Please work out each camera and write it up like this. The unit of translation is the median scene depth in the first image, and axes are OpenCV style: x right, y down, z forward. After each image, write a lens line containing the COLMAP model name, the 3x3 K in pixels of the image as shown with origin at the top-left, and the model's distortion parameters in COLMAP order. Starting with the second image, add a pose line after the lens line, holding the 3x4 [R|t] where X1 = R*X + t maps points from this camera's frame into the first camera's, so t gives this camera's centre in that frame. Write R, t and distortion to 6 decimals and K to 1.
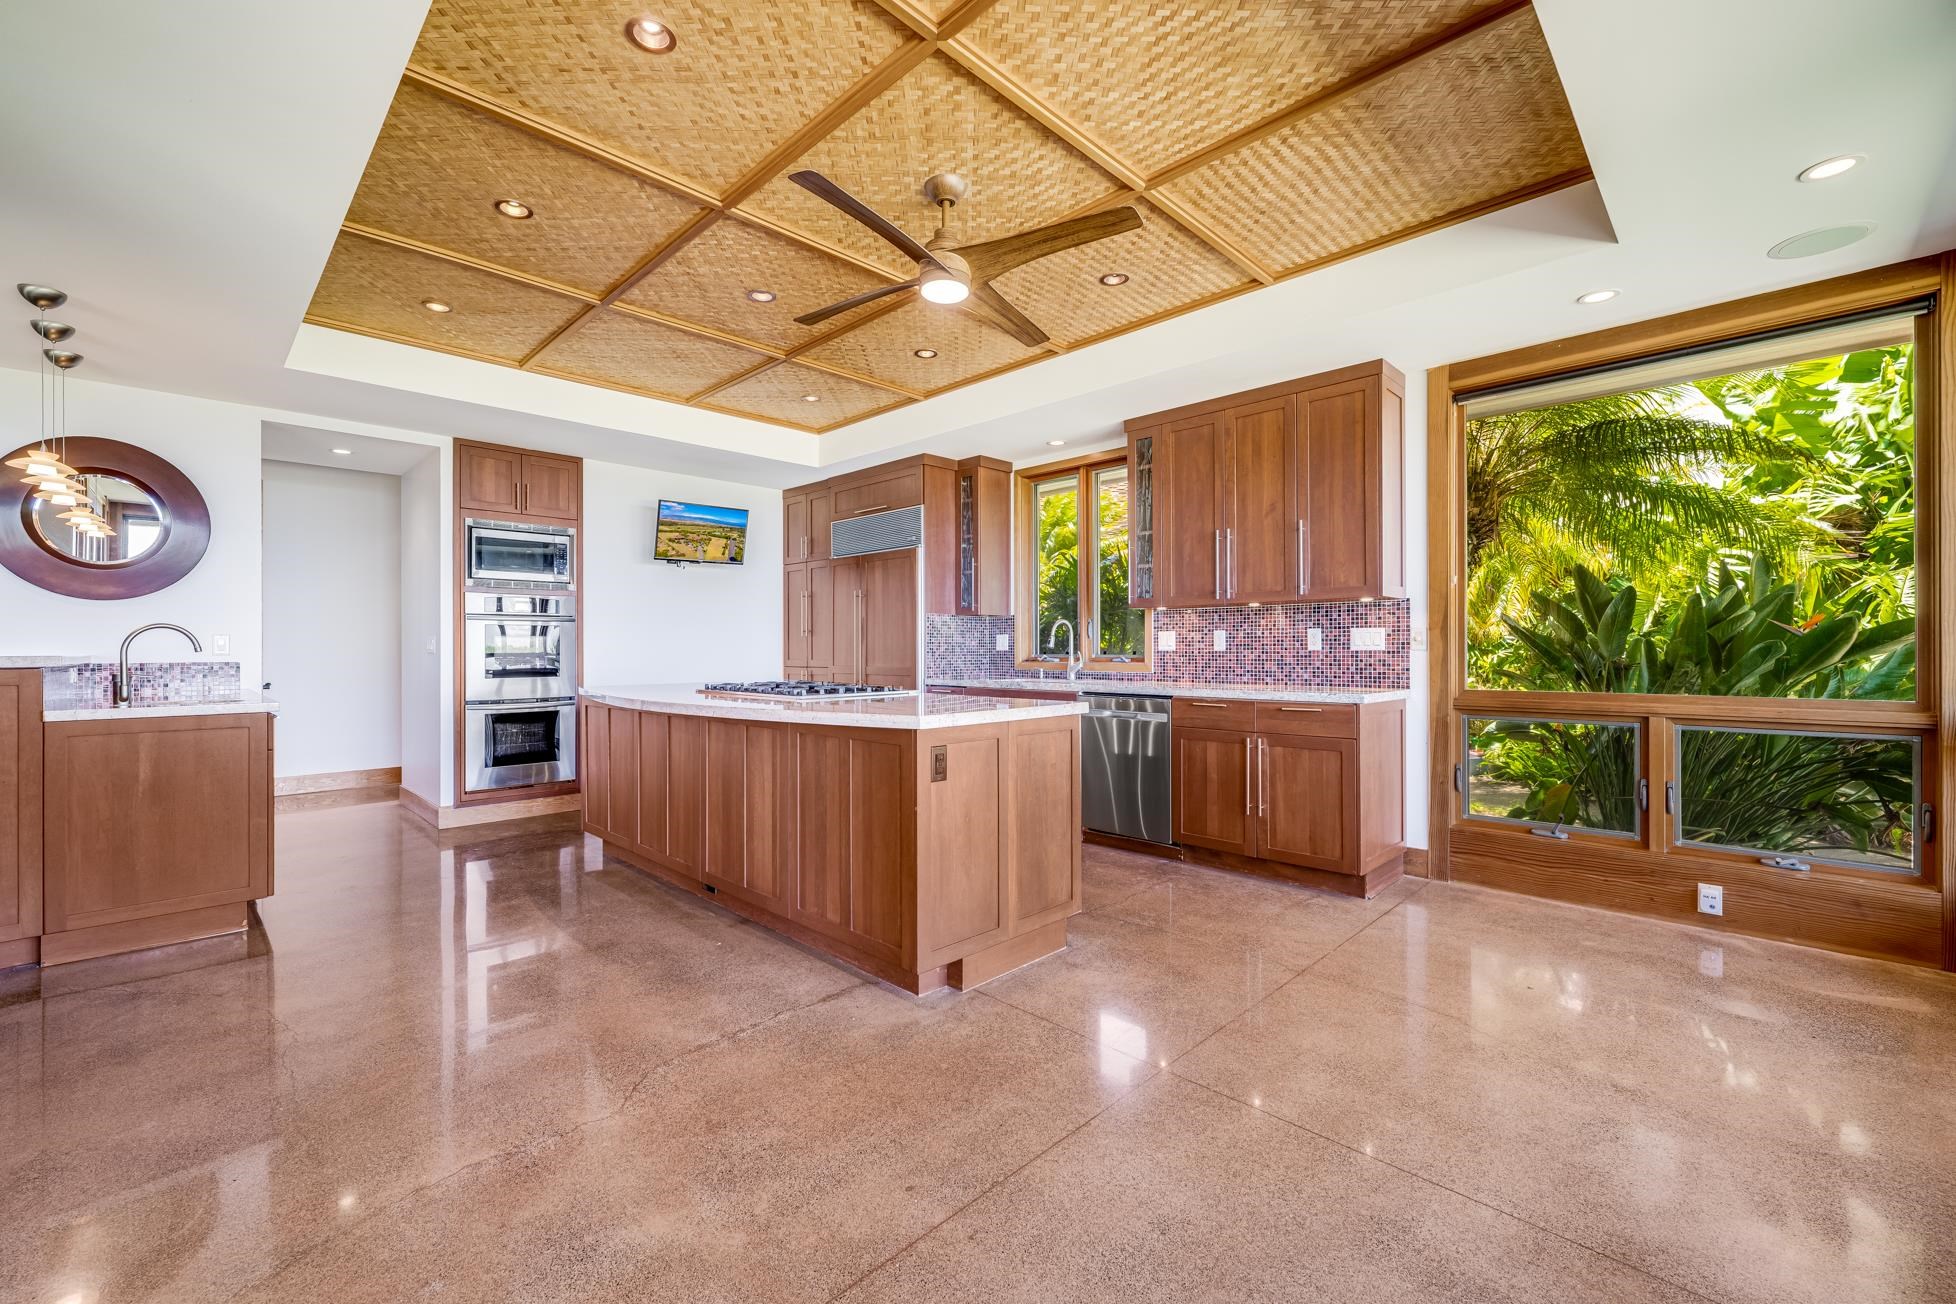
lens RADIAL K [[808.1, 0, 968.8], [0, 808.1, 647.7], [0, 0, 1]] dist [0.003031, 0.000339]
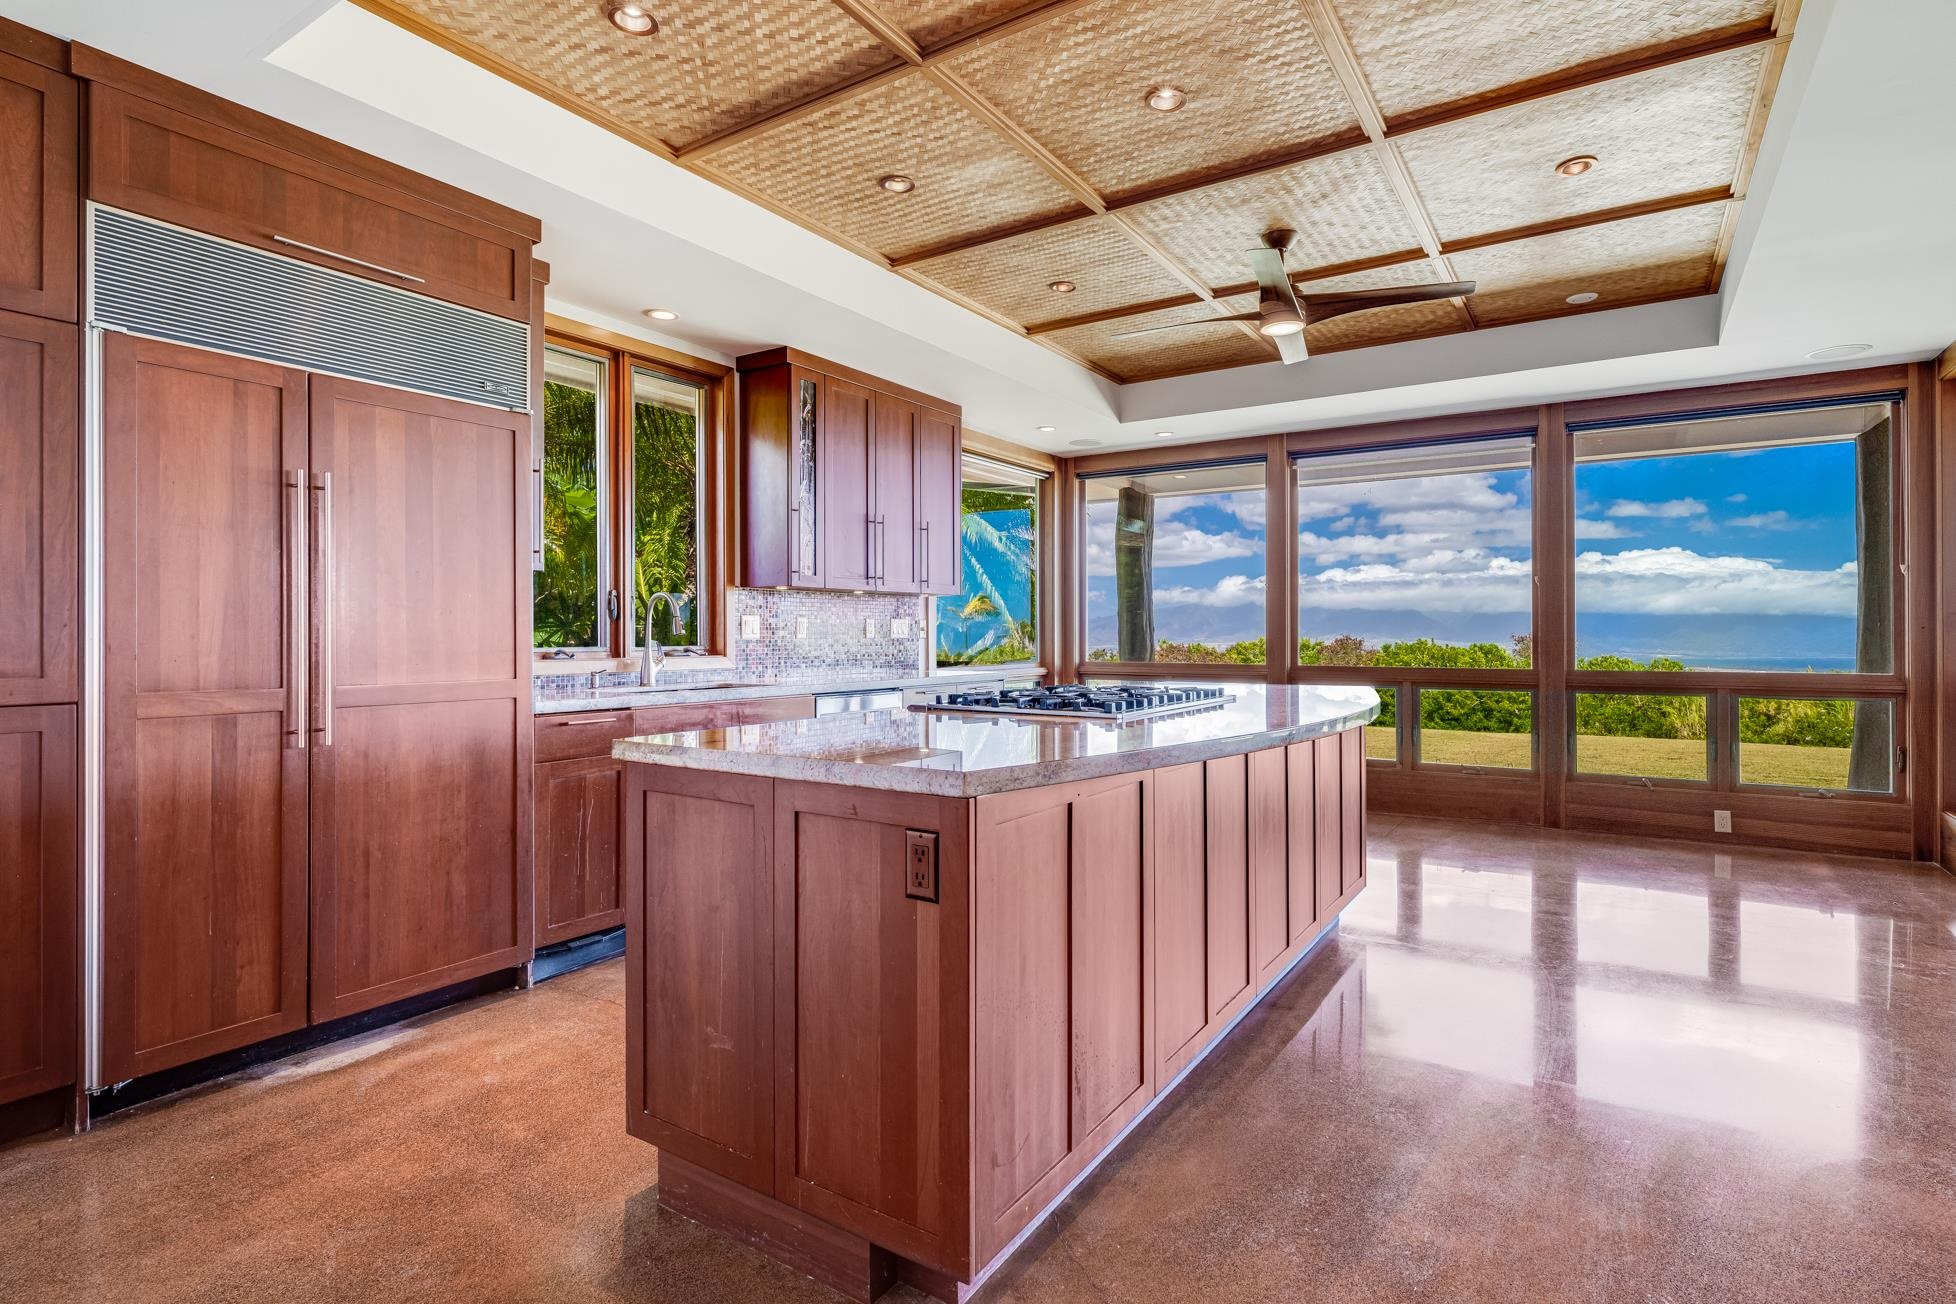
lens RADIAL K [[973.3, 0, 990.1], [0, 973.3, 637.0], [0, 0, 1]] dist [0.006011, 0.000144]
pose [[-0.210864, 0.004064, 0.977507, -1.151632], [0.002274, 0.999991, -0.003667, 0.008245], [-0.977513, 0.001450, -0.210871, 1.500448]]
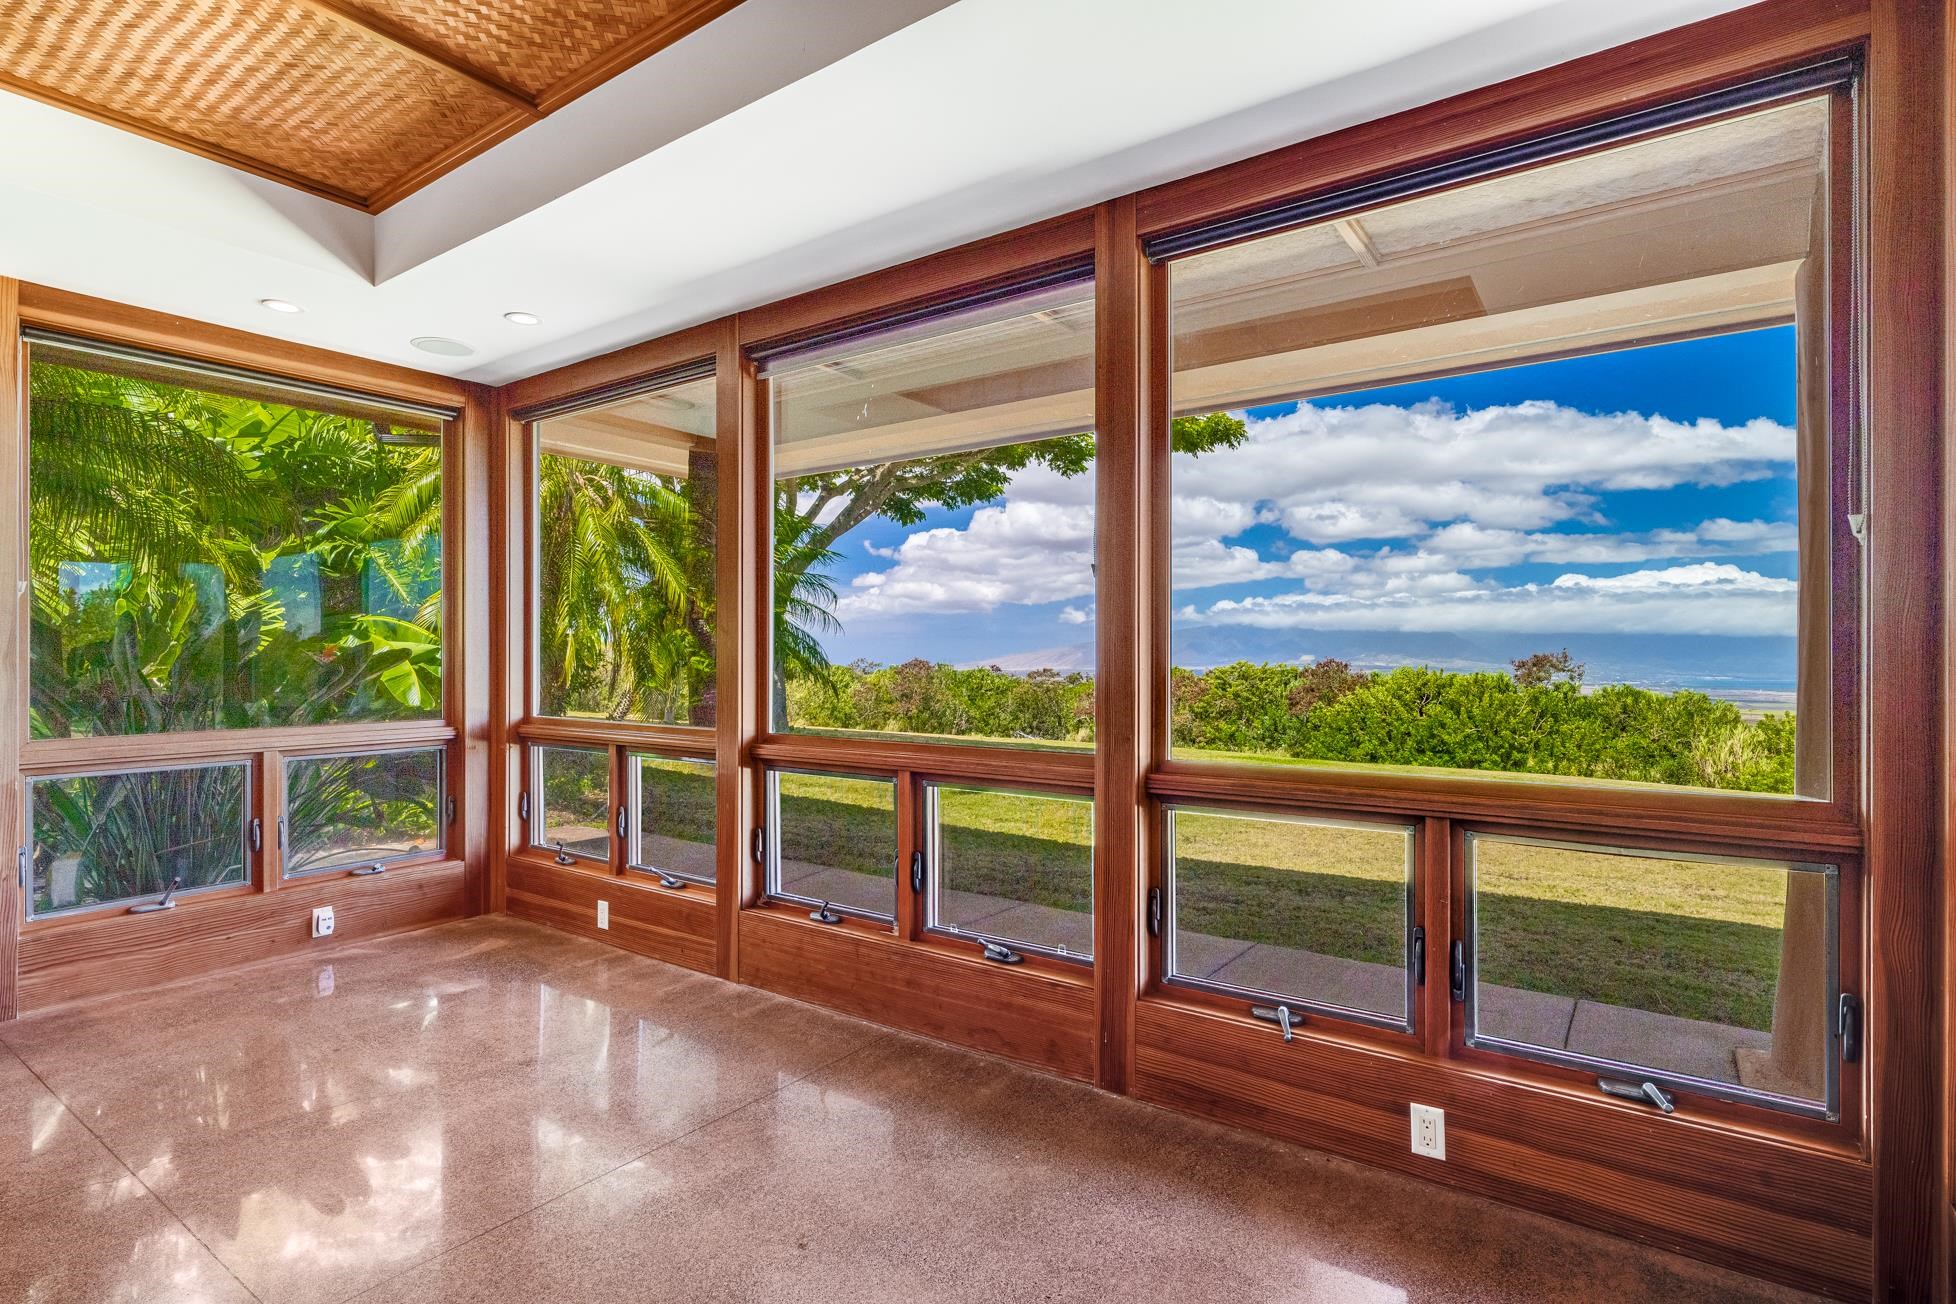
lens RADIAL K [[973.3, 0, 960.0], [0, 973.3, 661.9], [0, 0, 1]] dist [0.006011, 0.000144]
pose [[-0.152641, -0.001558, 0.988280, -0.444456], [0.000700, 0.999998, 0.001685, -0.023470], [-0.988281, 0.000949, -0.152640, 0.387241]]
